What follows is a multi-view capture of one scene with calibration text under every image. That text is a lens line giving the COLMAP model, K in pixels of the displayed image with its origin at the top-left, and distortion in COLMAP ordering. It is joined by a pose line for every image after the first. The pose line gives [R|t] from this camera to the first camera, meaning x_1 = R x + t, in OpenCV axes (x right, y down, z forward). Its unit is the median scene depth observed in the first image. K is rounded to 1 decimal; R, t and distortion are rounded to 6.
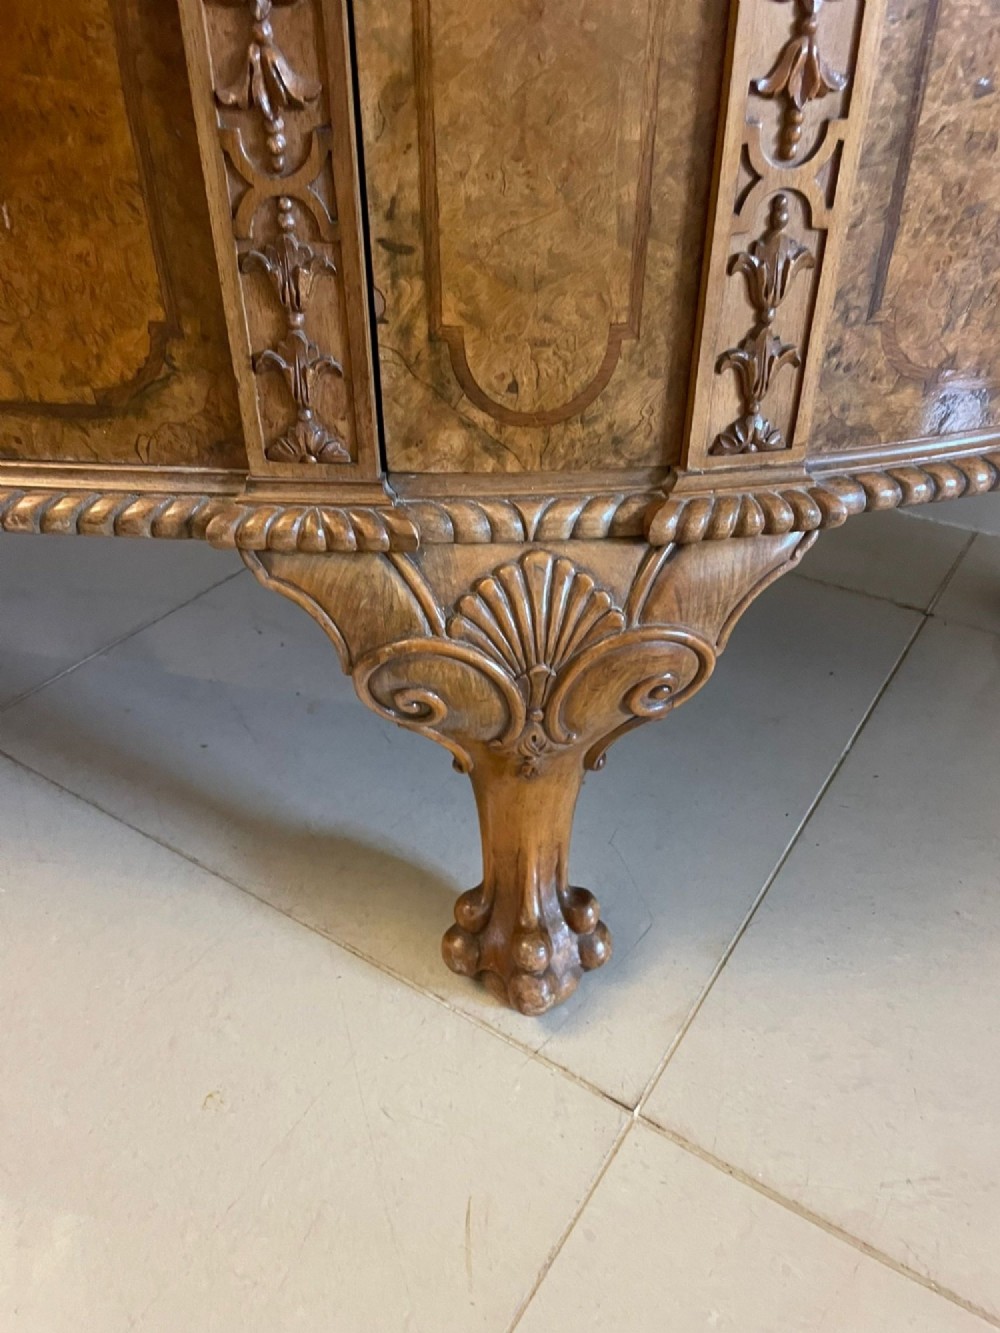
lens RADIAL K [[1021.7, 0, 501.9], [0, 1021.7, 670.7], [0, 0, 1]] dist [0.071369, -0.092475]
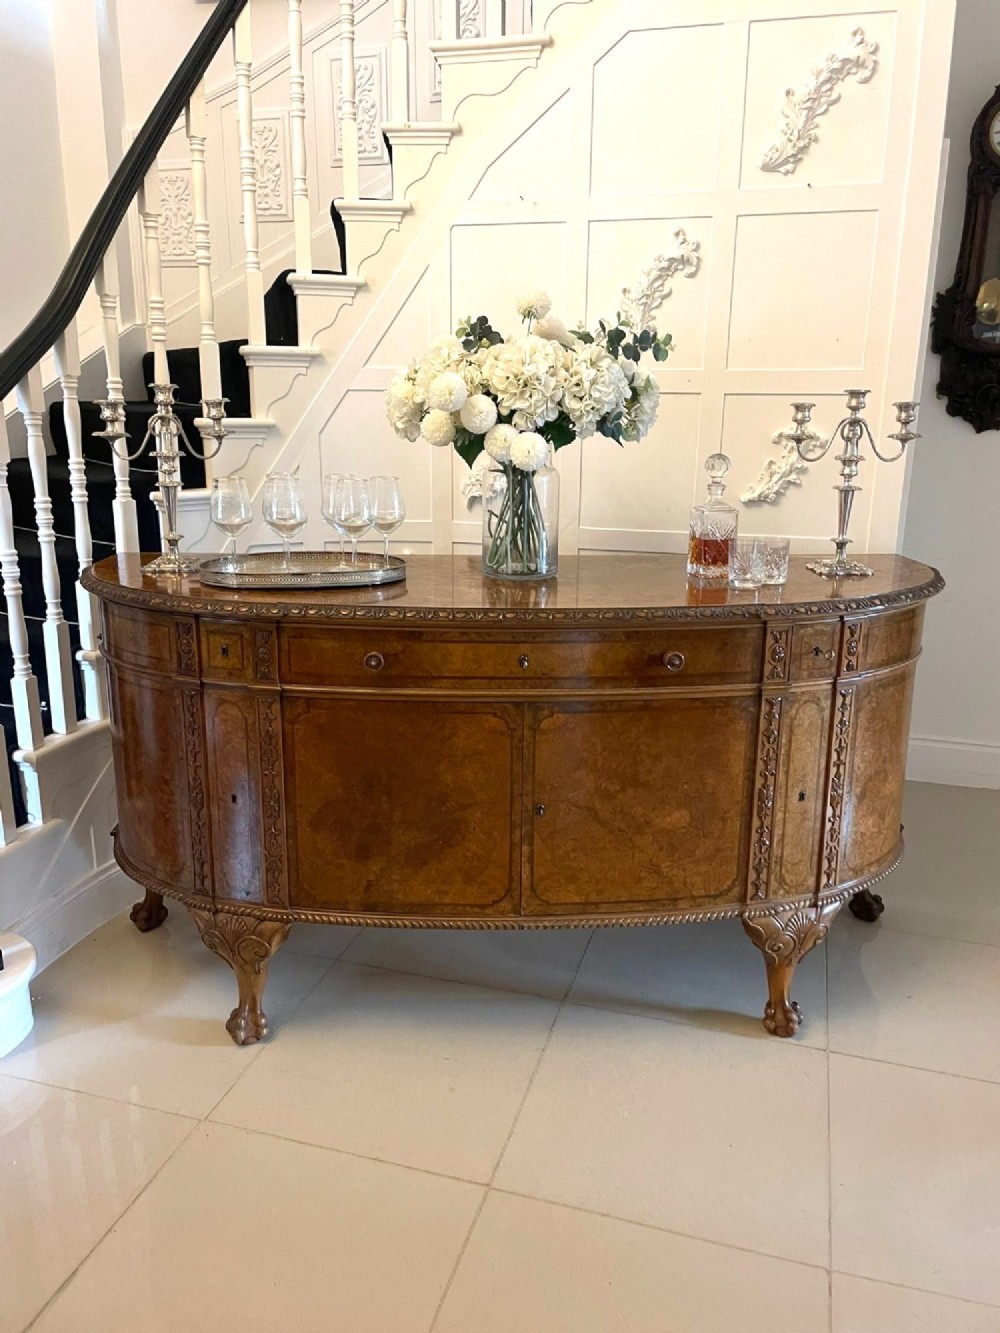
lens RADIAL K [[1021.7, 0, 505.7], [0, 1021.7, 647.4], [0, 0, 1]] dist [0.071369, -0.092475]
pose [[0.958923, -0.066056, 0.275867, -2.822541], [0.162483, 0.925067, -0.343293, 0.203031], [-0.232519, 0.374015, 0.897801, -3.956184]]
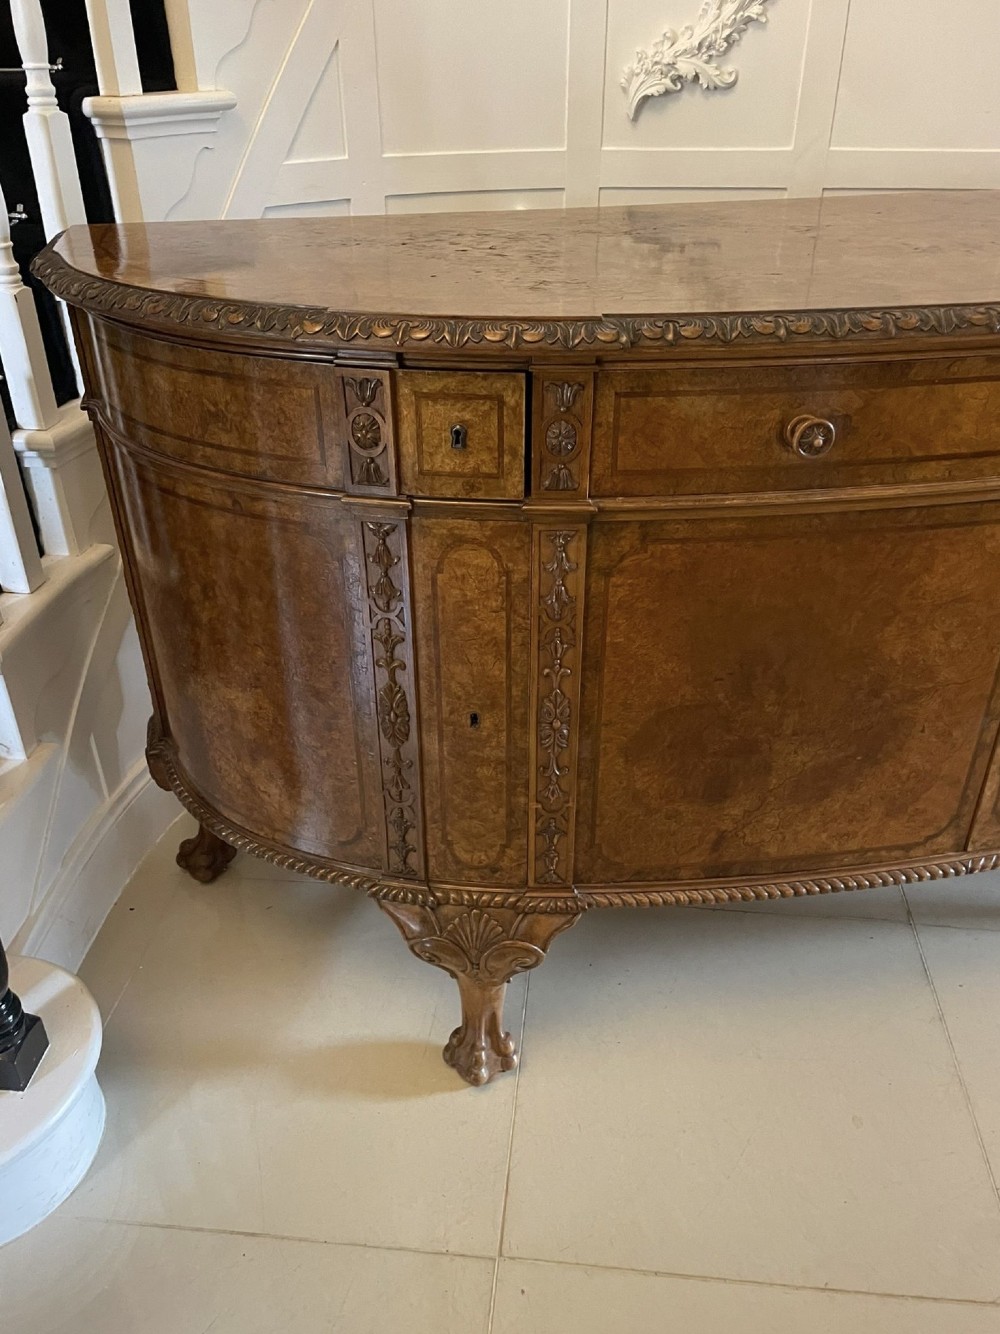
lens RADIAL K [[1071.8, 0, 505.1], [0, 1071.8, 685.5], [0, 0, 1]] dist [0.098317, -0.131385]
pose [[0.889920, -0.245755, 0.384249, -3.743226], [0.273920, 0.961557, -0.019412, -1.096557], [-0.364706, 0.122528, 0.923026, -1.363019]]
